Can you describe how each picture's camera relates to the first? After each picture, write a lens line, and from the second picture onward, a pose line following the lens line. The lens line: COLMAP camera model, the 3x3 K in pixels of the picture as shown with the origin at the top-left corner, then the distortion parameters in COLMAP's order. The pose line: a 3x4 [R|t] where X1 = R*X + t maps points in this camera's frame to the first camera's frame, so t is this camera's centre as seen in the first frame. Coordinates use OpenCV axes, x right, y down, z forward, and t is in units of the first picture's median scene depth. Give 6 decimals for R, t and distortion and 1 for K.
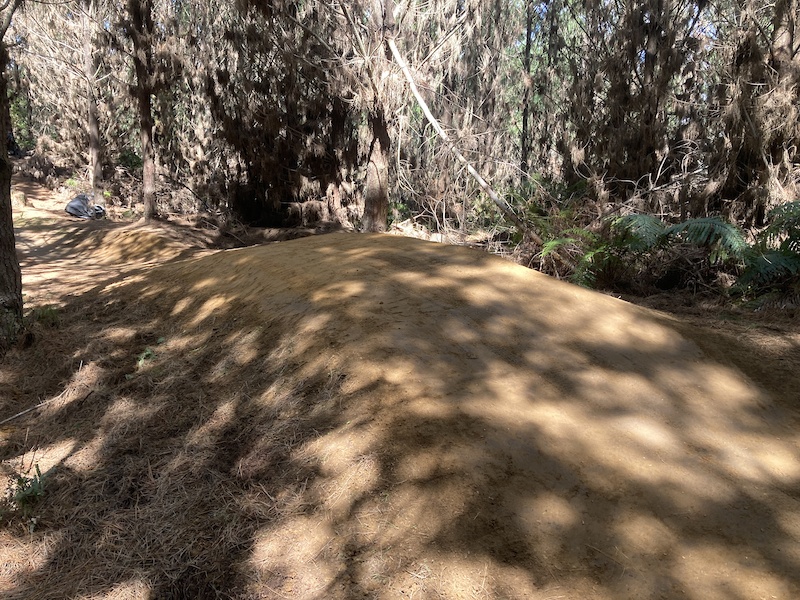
lens RADIAL K [[644.2, 0, 382.6], [0, 644.2, 303.4], [0, 0, 1]] dist [0.022944, -0.003573]
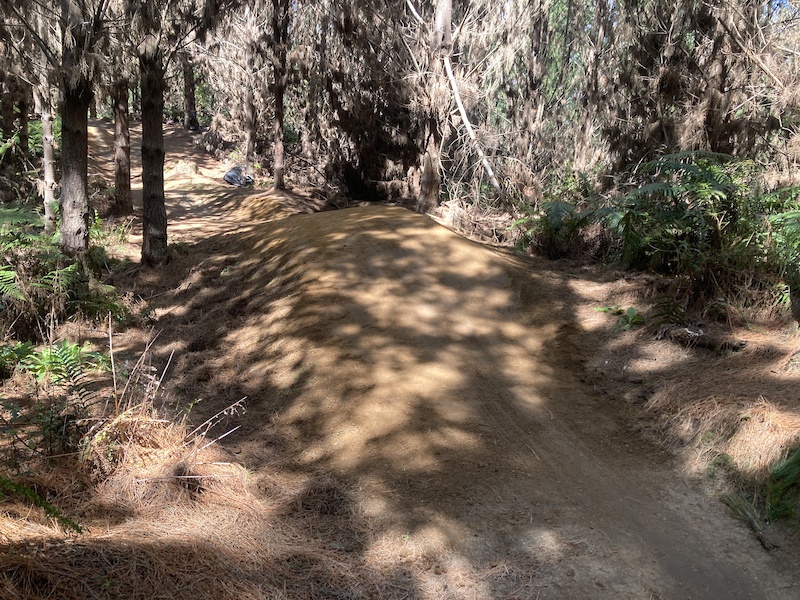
lens RADIAL K [[652.7, 0, 367.4], [0, 652.7, 300.6], [0, 0, 1]] dist [0.036953, -0.044885]
pose [[0.963712, 0.091451, -0.250791, 0.165249], [-0.084290, 0.995671, 0.039173, 0.024928], [0.253287, -0.016612, 0.967248, -0.217765]]
